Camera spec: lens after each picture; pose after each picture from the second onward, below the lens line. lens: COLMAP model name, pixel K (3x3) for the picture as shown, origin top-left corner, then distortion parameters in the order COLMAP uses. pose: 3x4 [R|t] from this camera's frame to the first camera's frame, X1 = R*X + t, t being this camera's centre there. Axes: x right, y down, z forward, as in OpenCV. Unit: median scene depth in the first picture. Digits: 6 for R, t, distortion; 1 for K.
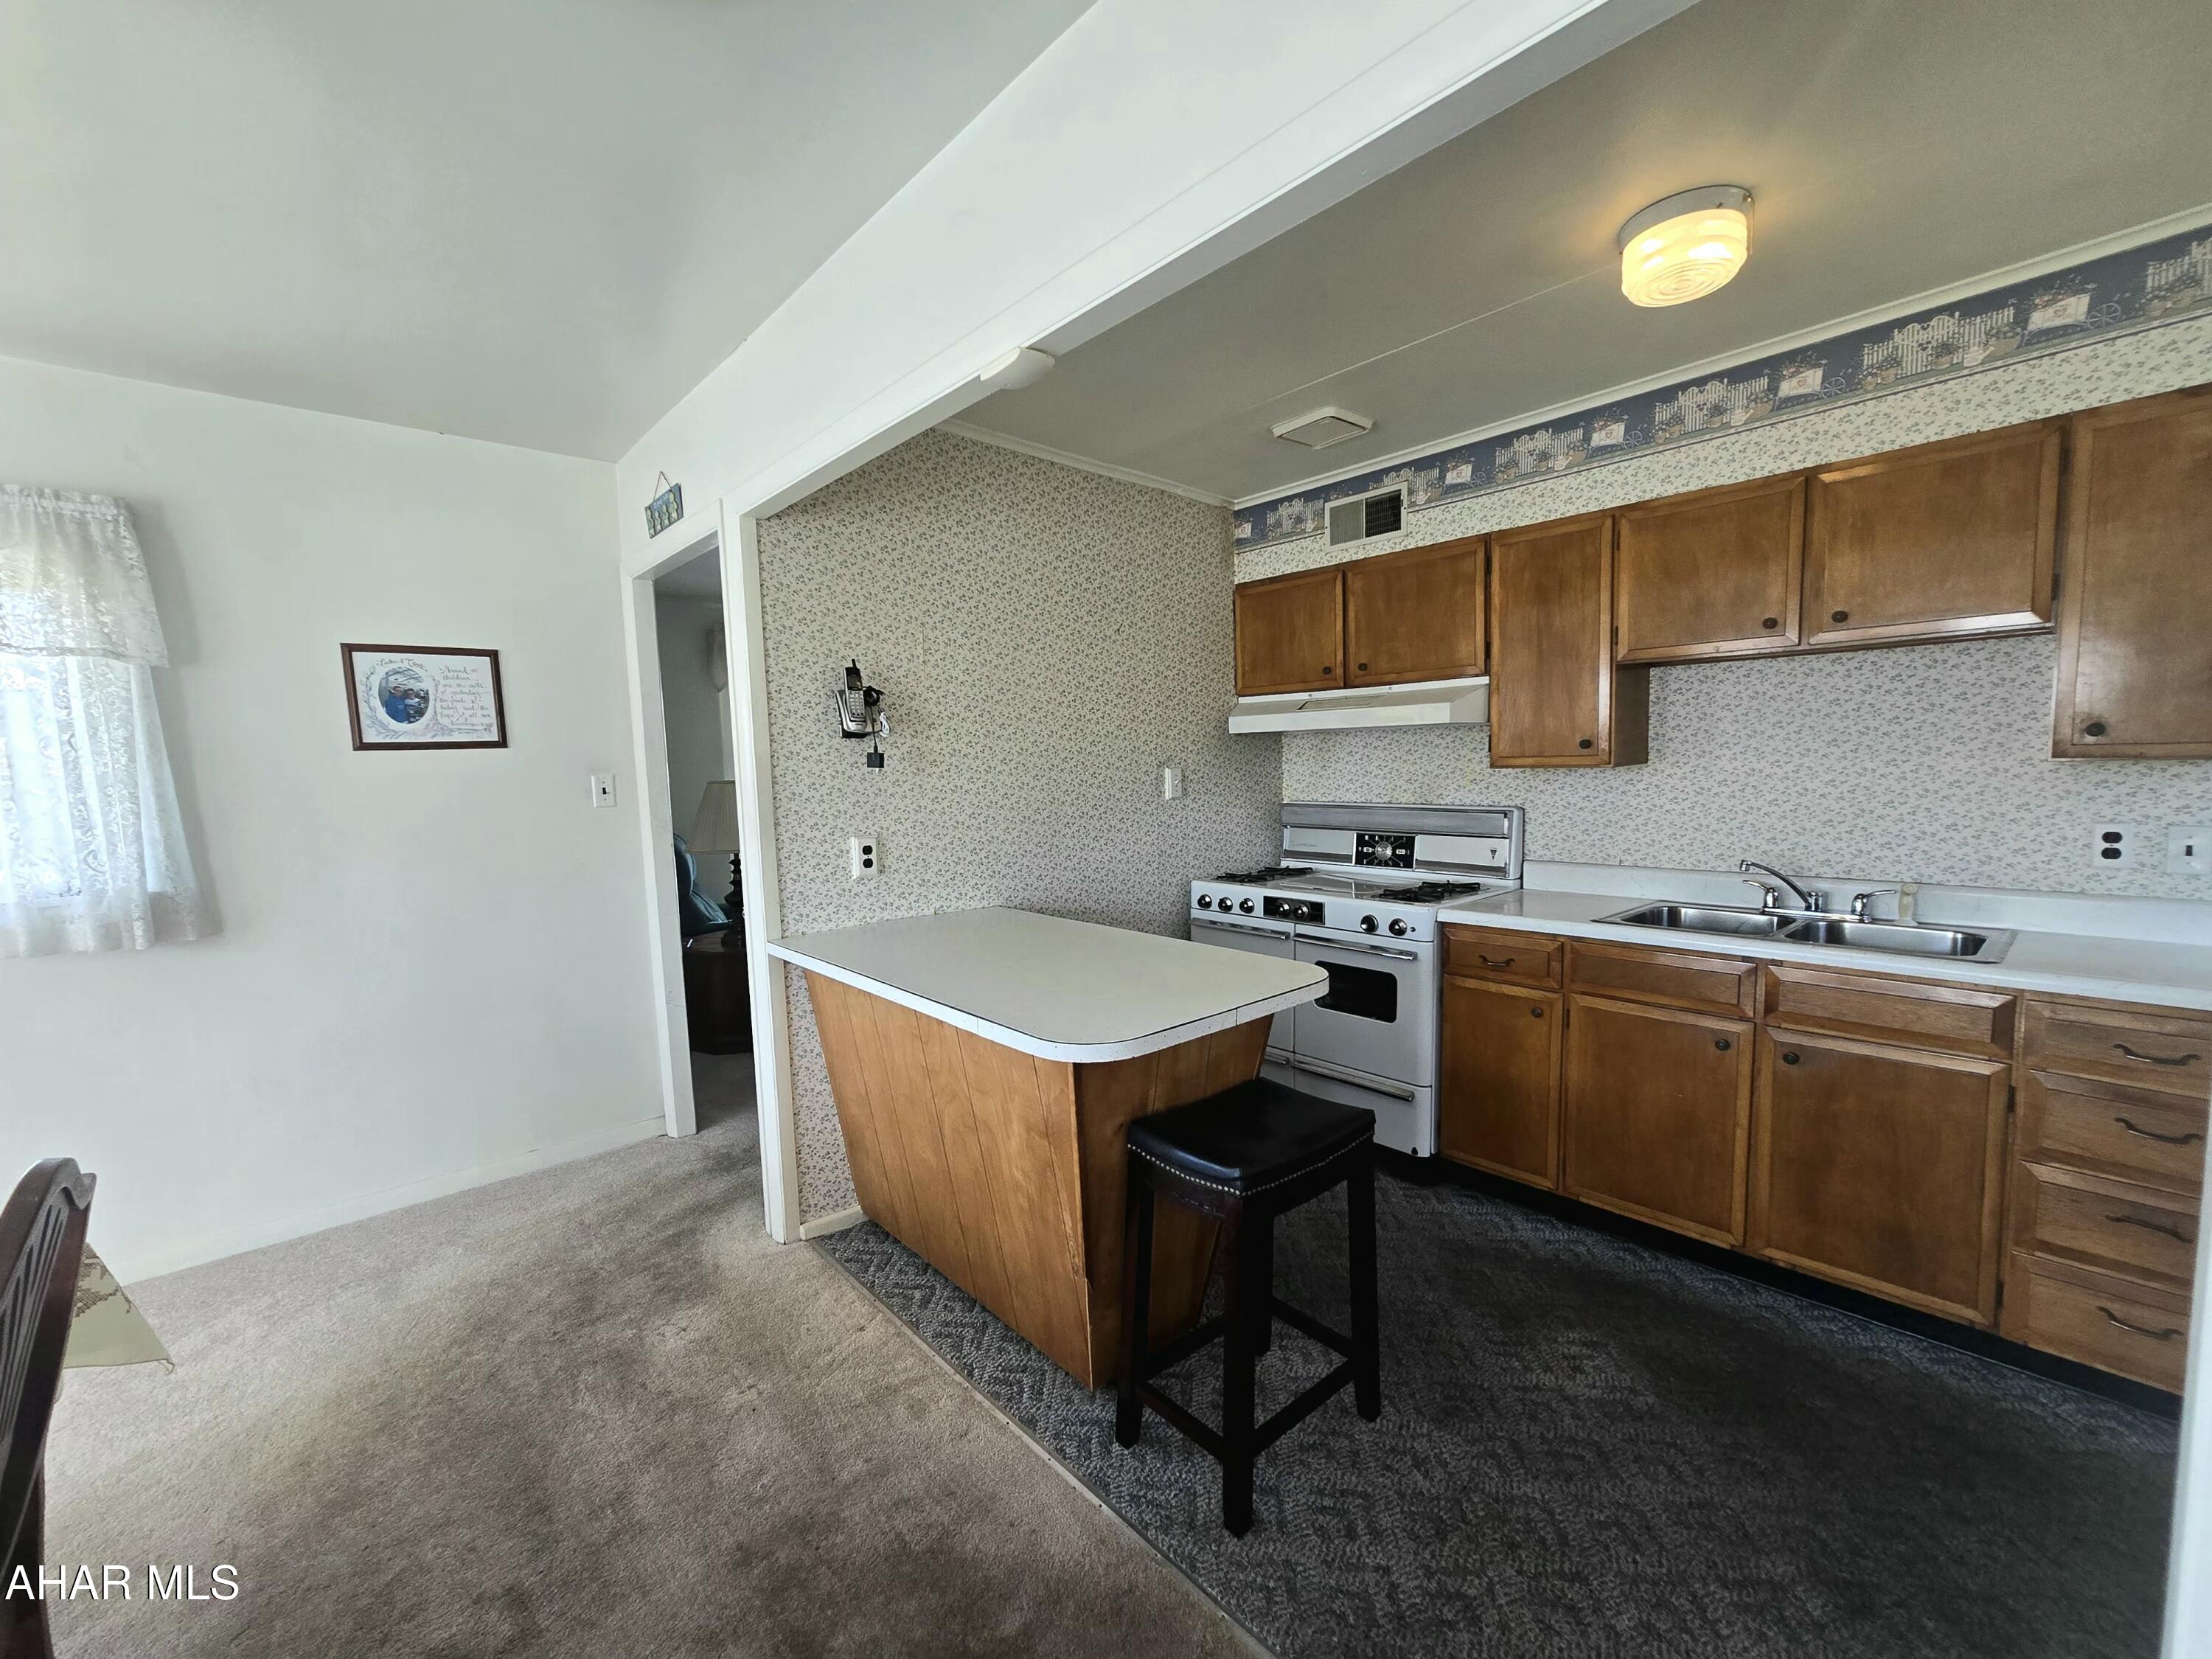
lens RADIAL K [[906.8, 0, 1106.6], [0, 906.8, 846.4], [0, 0, 1]] dist [-0.002919, 0.000725]
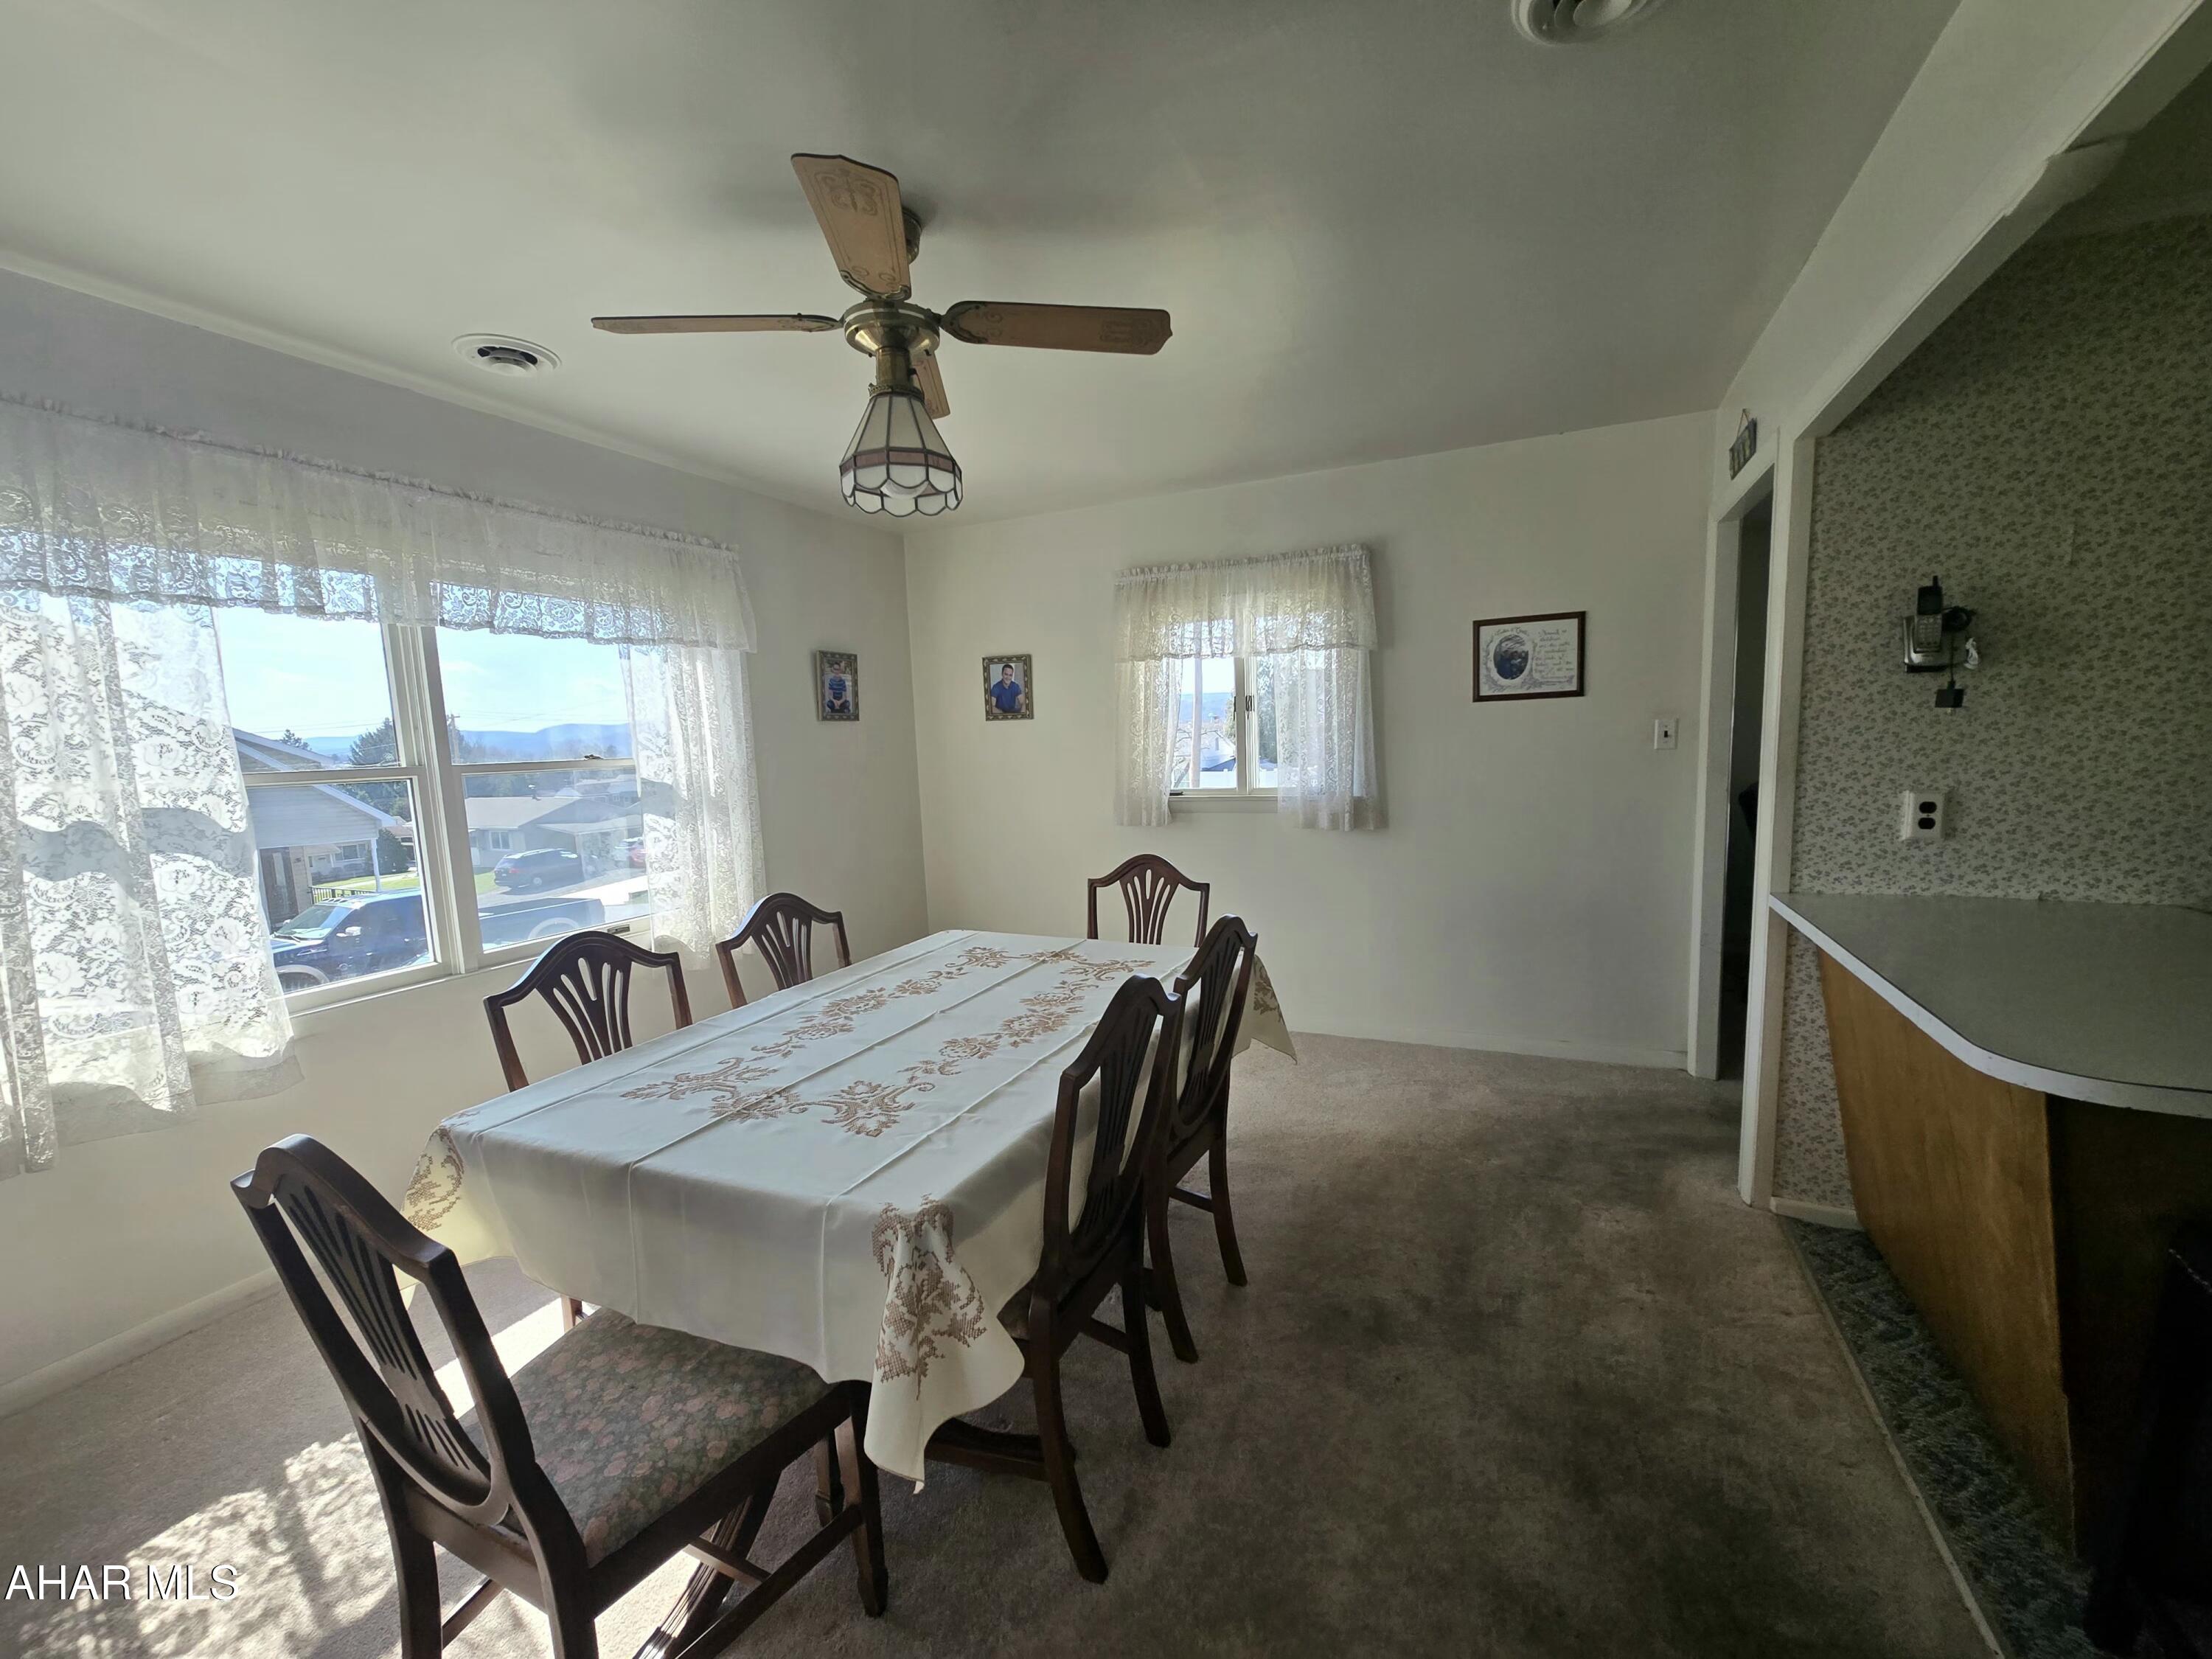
lens RADIAL K [[906.8, 0, 1111.2], [0, 906.8, 848.9], [0, 0, 1]] dist [-0.002919, 0.000725]
pose [[0.396023, 0.121878, -0.910116, 0.208059], [-0.066019, 0.992366, 0.104165, 0.004912], [0.915864, 0.018833, 0.401046, -0.018346]]
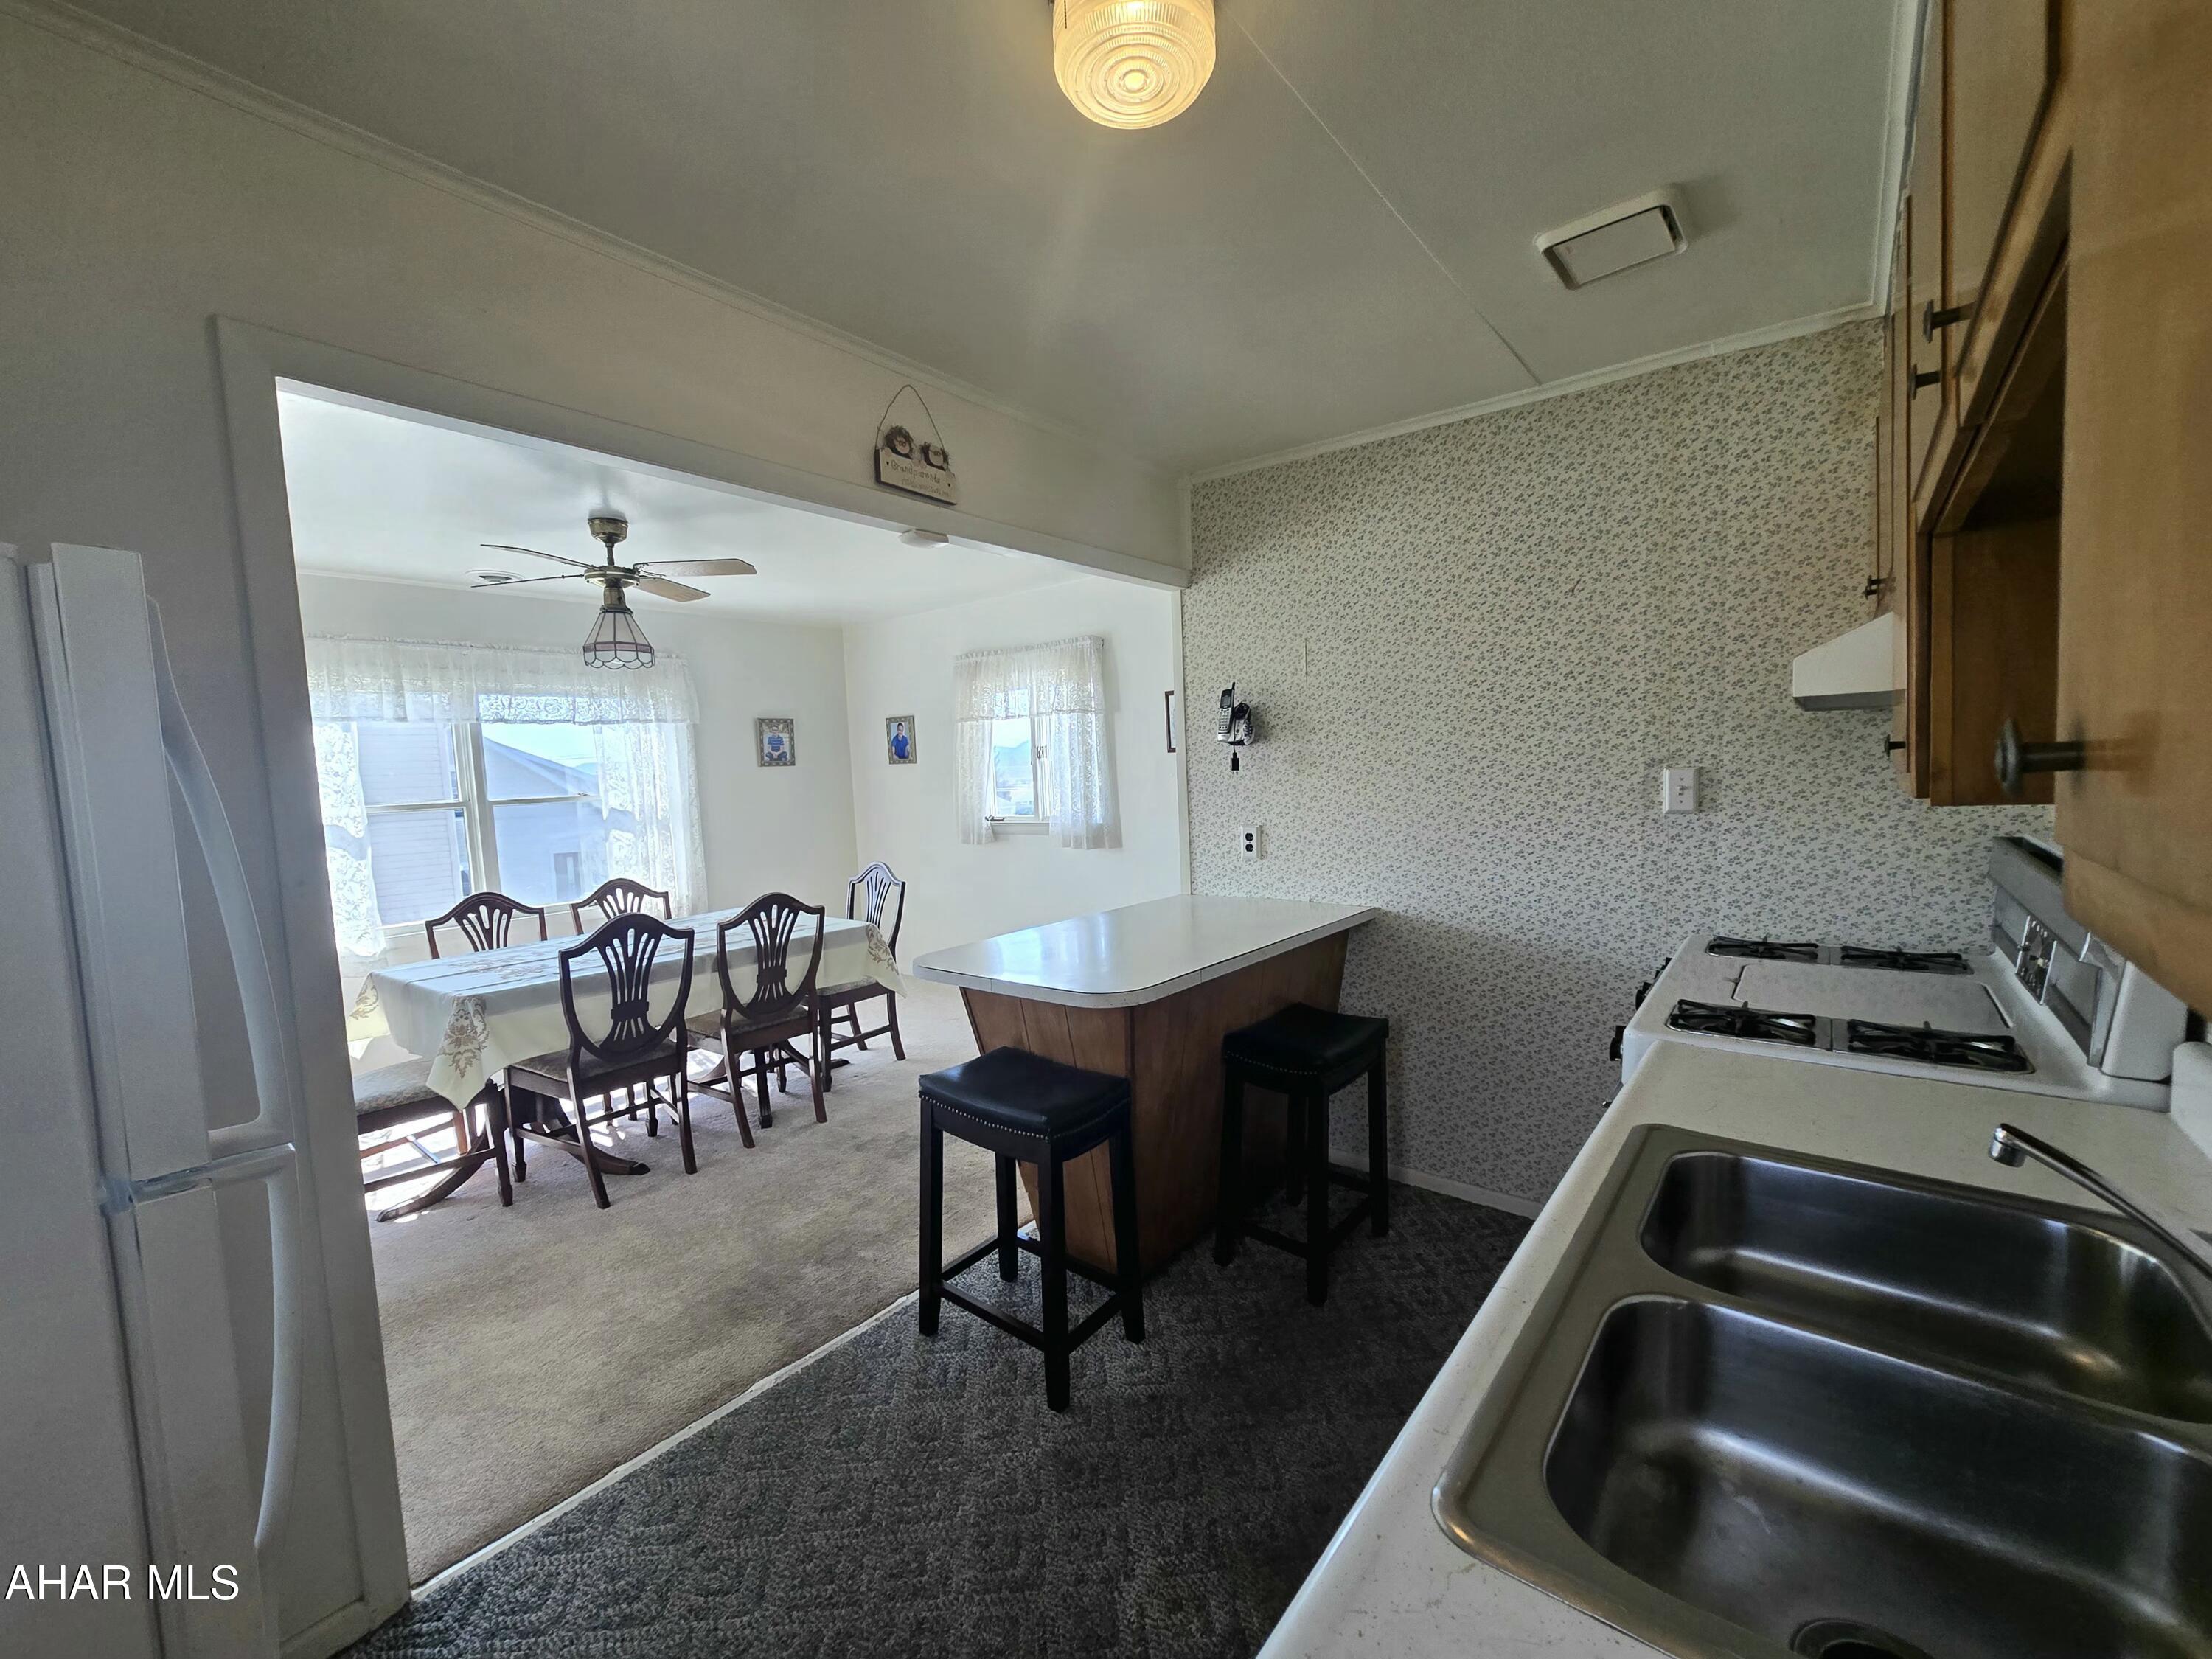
lens RADIAL K [[906.8, 0, 1096.5], [0, 906.8, 844.2], [0, 0, 1]] dist [-0.002919, 0.000725]
pose [[0.159531, 0.101932, -0.981916, 0.939995], [-0.061305, 0.993758, 0.093201, -0.090977], [0.985288, 0.045328, 0.164784, 0.625949]]
